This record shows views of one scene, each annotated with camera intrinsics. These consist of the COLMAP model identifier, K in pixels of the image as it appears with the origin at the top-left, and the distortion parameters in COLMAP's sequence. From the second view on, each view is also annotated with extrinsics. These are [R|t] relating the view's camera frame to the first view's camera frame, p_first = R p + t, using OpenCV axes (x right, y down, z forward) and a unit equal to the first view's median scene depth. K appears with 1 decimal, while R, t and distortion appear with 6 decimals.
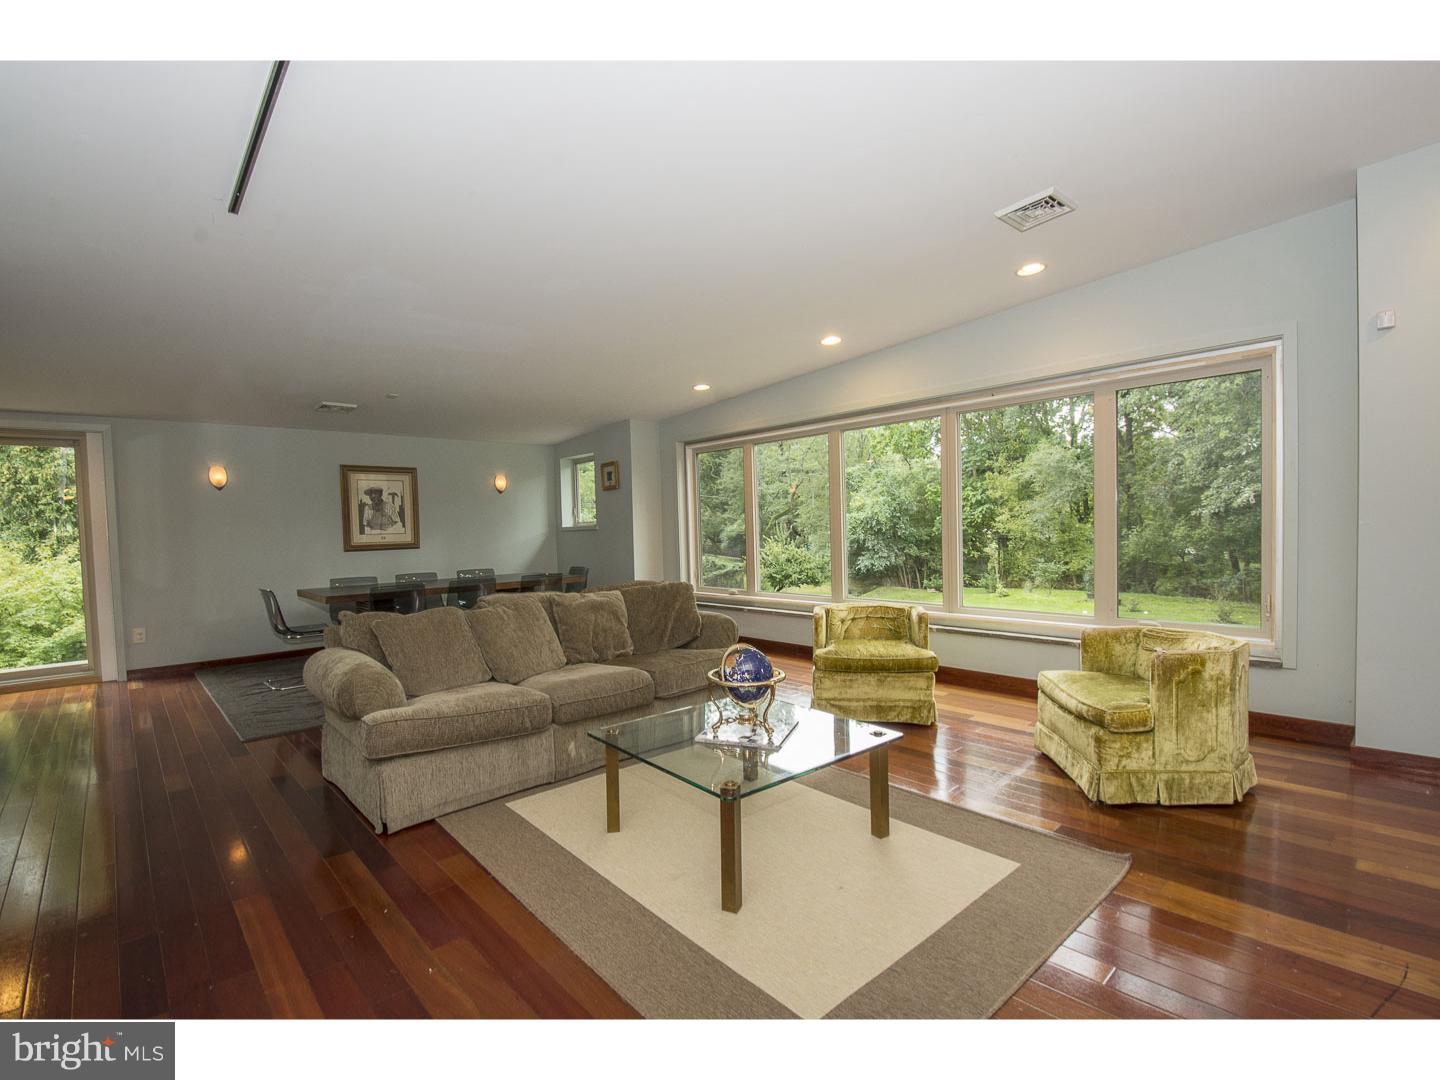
lens RADIAL K [[684.0, 0, 724.0], [0, 684.0, 547.5], [0, 0, 1]] dist [0.002630, -0.000064]
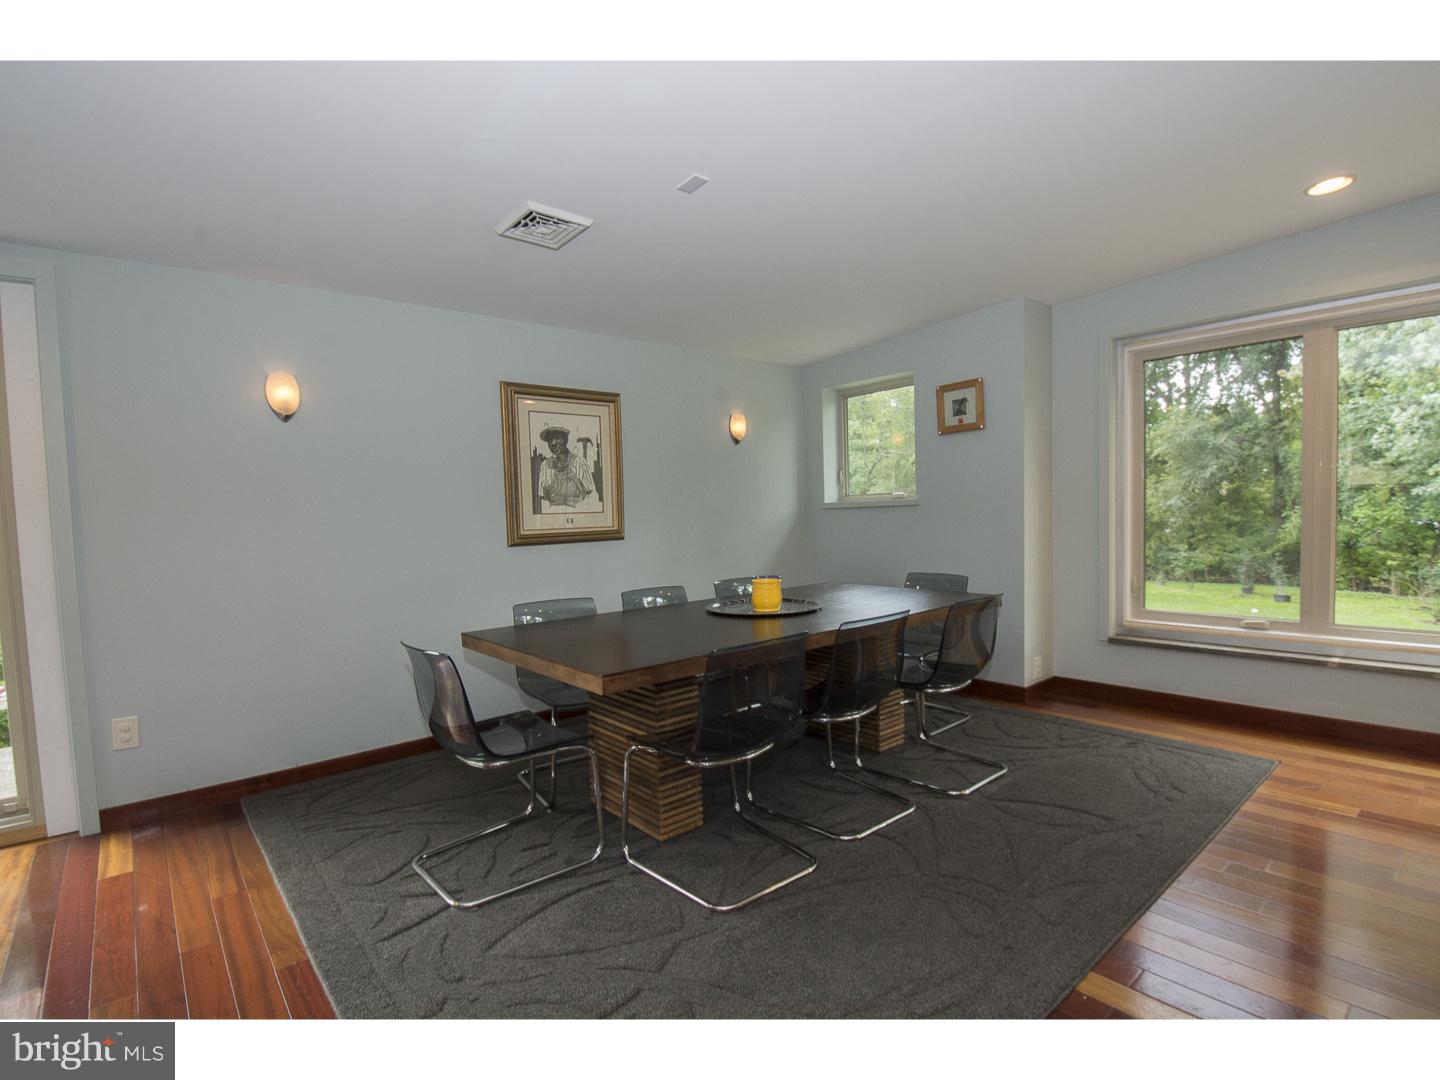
lens RADIAL K [[693.0, 0, 716.1], [0, 693.0, 546.4], [0, 0, 1]] dist [-0.002611, -0.001021]
pose [[0.999697, -0.003936, -0.024316, -0.370885], [0.004346, 0.999849, 0.016815, -0.002337], [0.024246, -0.016916, 0.999563, 0.456769]]
